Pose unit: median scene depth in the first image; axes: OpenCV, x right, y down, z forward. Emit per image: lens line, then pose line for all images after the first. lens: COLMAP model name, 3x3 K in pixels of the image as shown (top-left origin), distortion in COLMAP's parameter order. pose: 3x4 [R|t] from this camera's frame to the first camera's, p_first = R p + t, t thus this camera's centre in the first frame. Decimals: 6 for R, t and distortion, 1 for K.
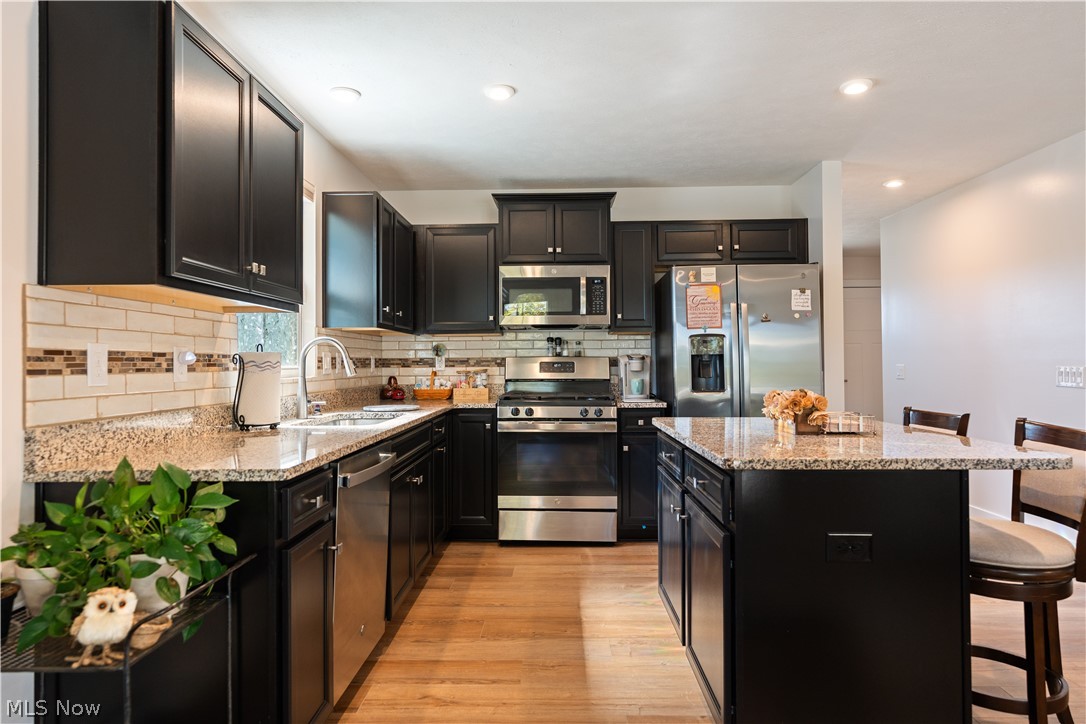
lens RADIAL K [[651.6, 0, 541.9], [0, 651.6, 356.5], [0, 0, 1]] dist [-0.005294, -0.000824]
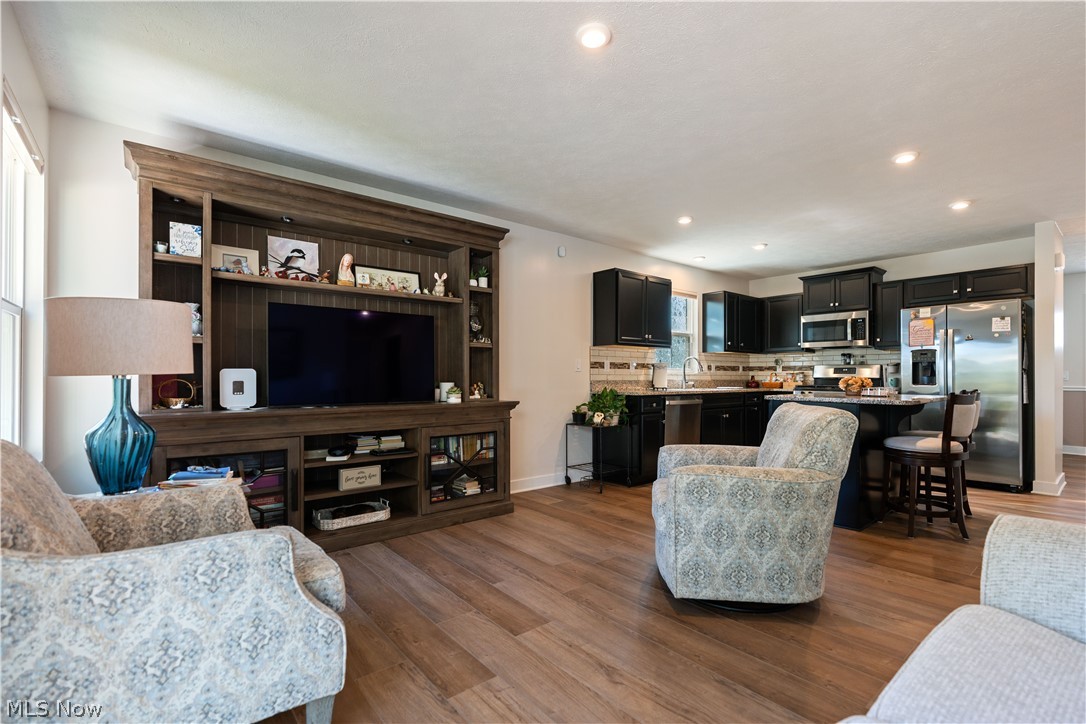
lens RADIAL K [[488.8, 0, 542.4], [0, 488.8, 370.8], [0, 0, 1]] dist [-0.005466, 0.002282]
pose [[0.649345, -0.000048, -0.760494, 0.560398], [0.000546, 1.000000, 0.000403, 0.017863], [0.760494, -0.000677, 0.649345, -0.512452]]
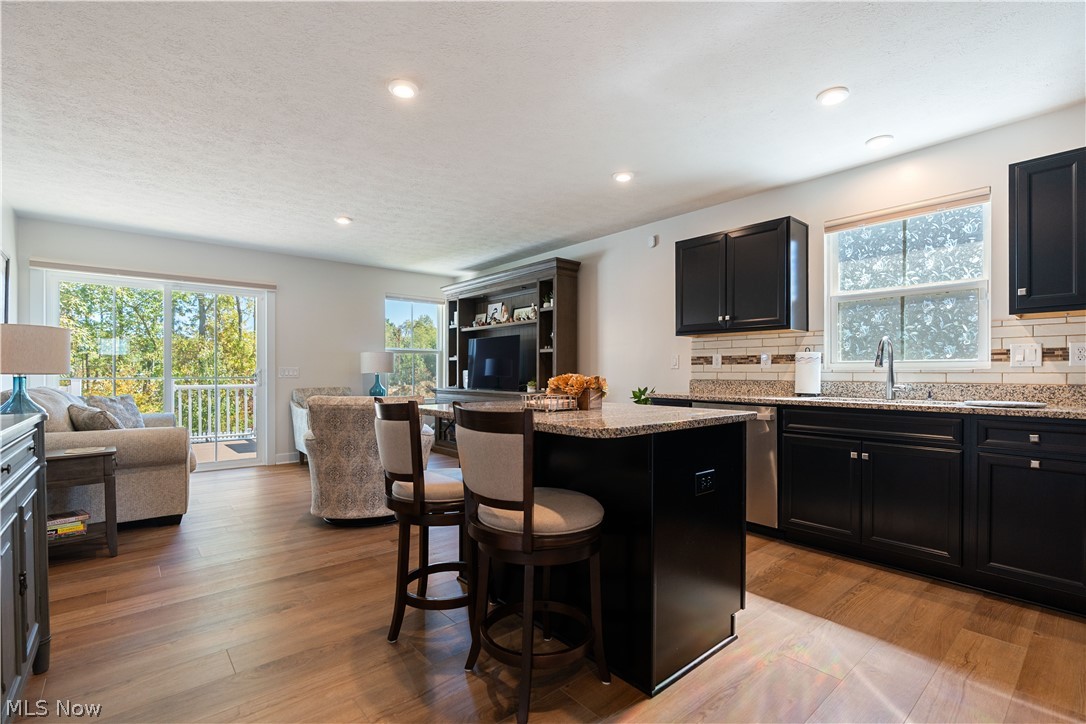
lens RADIAL K [[488.8, 0, 552.4], [0, 488.8, 370.6], [0, 0, 1]] dist [-0.005466, 0.002282]
pose [[-0.730911, 0.000493, -0.682472, 0.619030], [0.008300, 0.999932, -0.008167, 0.030616], [0.682422, -0.011634, -0.730866, 0.966196]]
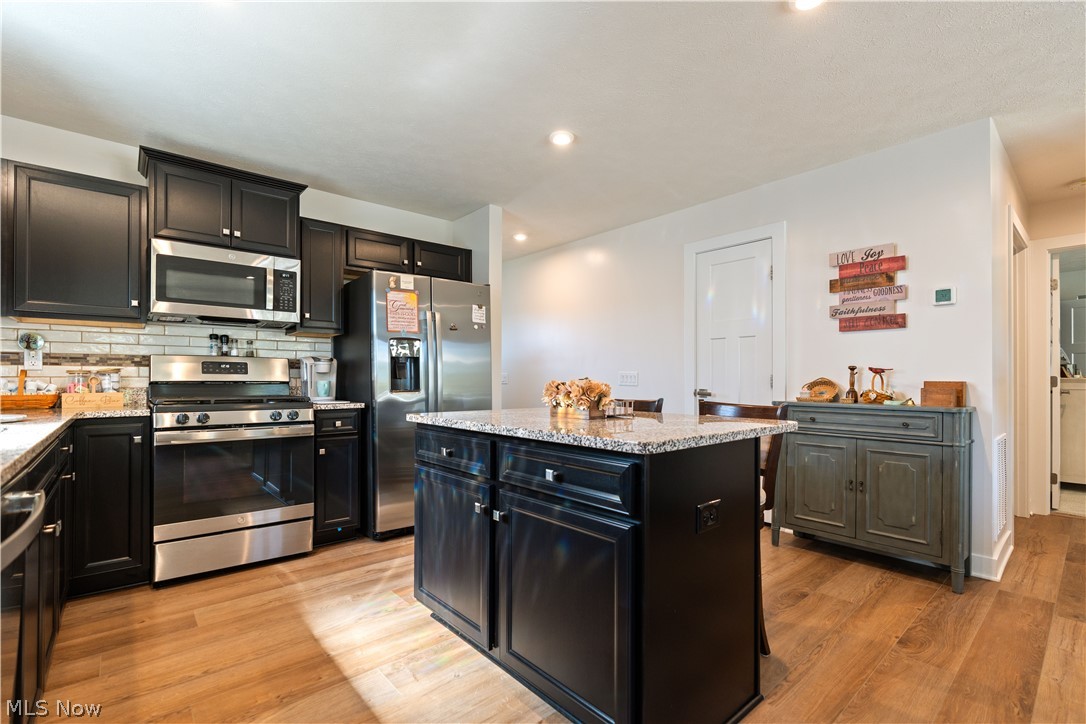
lens RADIAL K [[488.8, 0, 541.6], [0, 488.8, 377.9], [0, 0, 1]] dist [-0.005466, 0.002282]
pose [[0.739409, 0.007771, 0.673212, -0.121718], [-0.011026, 0.999939, 0.000569, 0.028720], [-0.673166, -0.007844, 0.739449, 0.253449]]
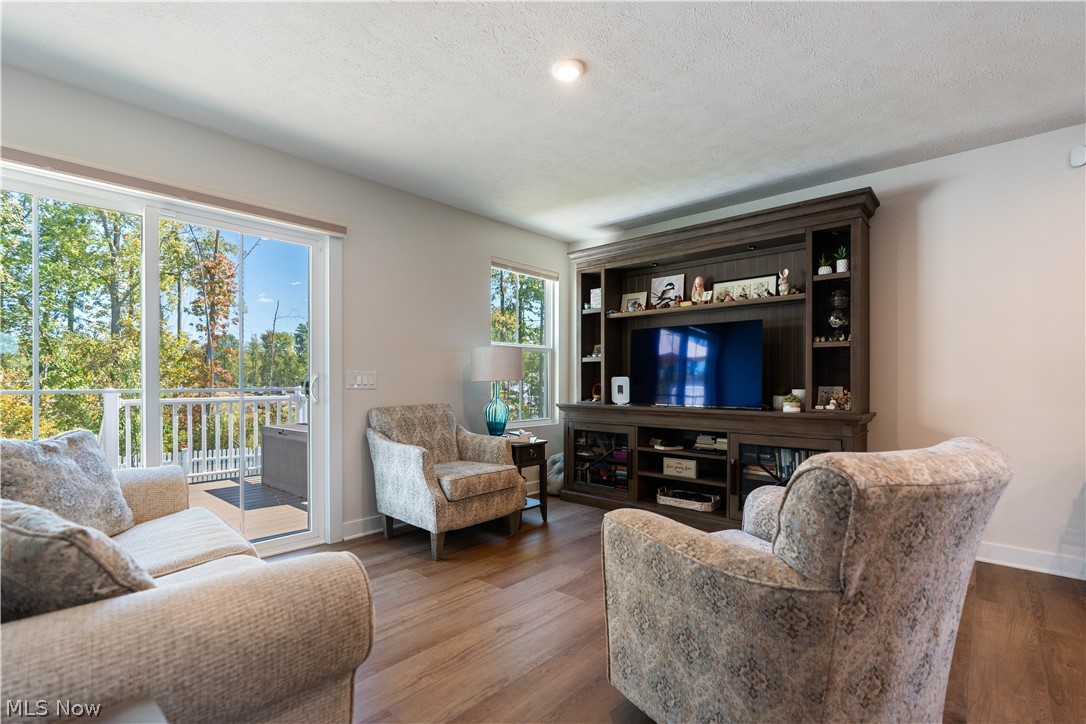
lens RADIAL K [[488.8, 0, 553.0], [0, 488.8, 382.8], [0, 0, 1]] dist [-0.005466, 0.002282]
pose [[-0.637486, 0.008496, -0.770415, 0.641949], [0.008549, 0.999956, 0.003953, 0.022136], [0.770415, -0.004066, -0.637530, 0.171775]]
